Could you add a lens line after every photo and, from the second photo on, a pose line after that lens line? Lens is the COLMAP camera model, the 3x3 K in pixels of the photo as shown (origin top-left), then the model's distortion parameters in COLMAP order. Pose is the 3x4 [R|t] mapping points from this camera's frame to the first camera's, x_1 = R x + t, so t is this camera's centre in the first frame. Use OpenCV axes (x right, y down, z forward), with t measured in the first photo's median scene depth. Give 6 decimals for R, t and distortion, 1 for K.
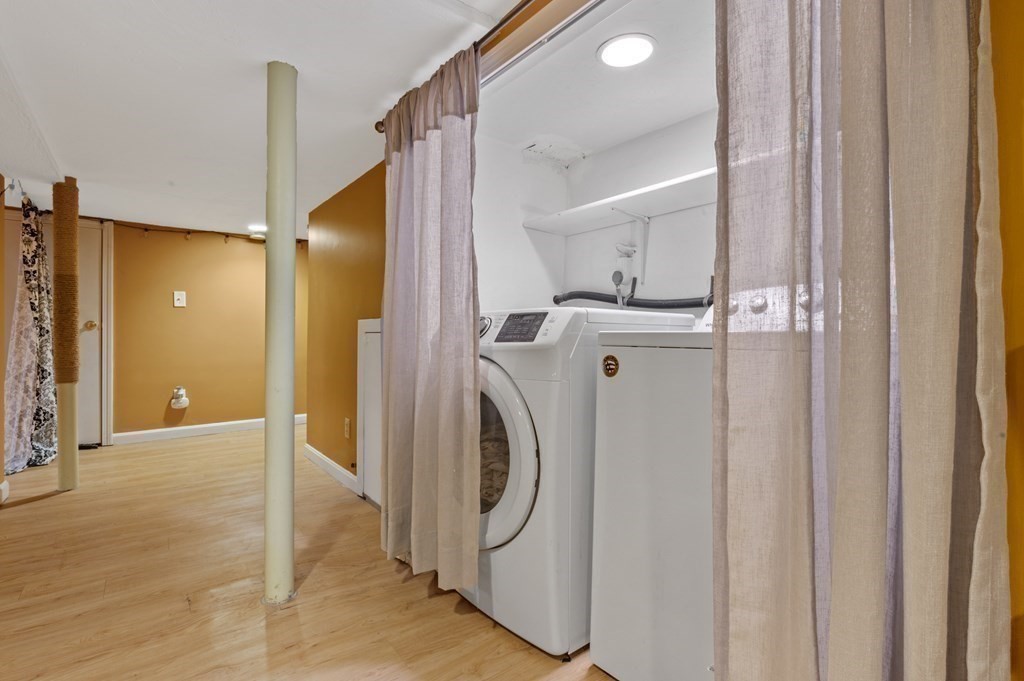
lens RADIAL K [[489.5, 0, 511.5], [0, 489.5, 340.0], [0, 0, 1]] dist [-0.008056, 0.002022]
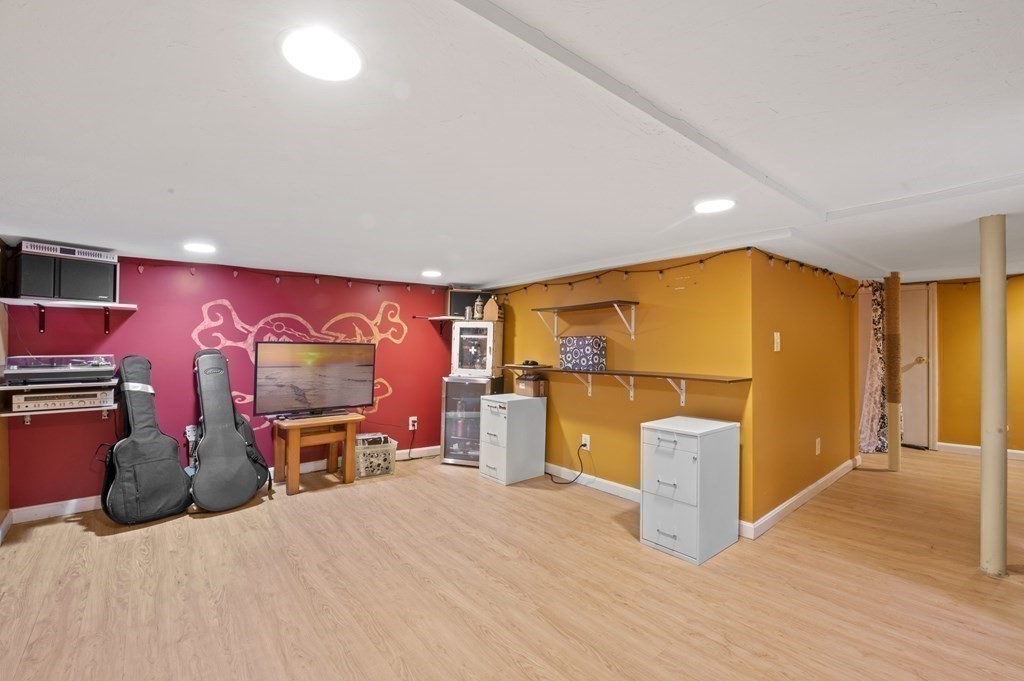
lens RADIAL K [[459.1, 0, 516.2], [0, 459.1, 346.3], [0, 0, 1]] dist [0.000000, 0.000110]
pose [[0.071669, -0.000431, -0.997428, 0.416789], [-0.000021, 1.000000, -0.000434, -0.080889], [0.997428, 0.000052, 0.071669, -0.279252]]
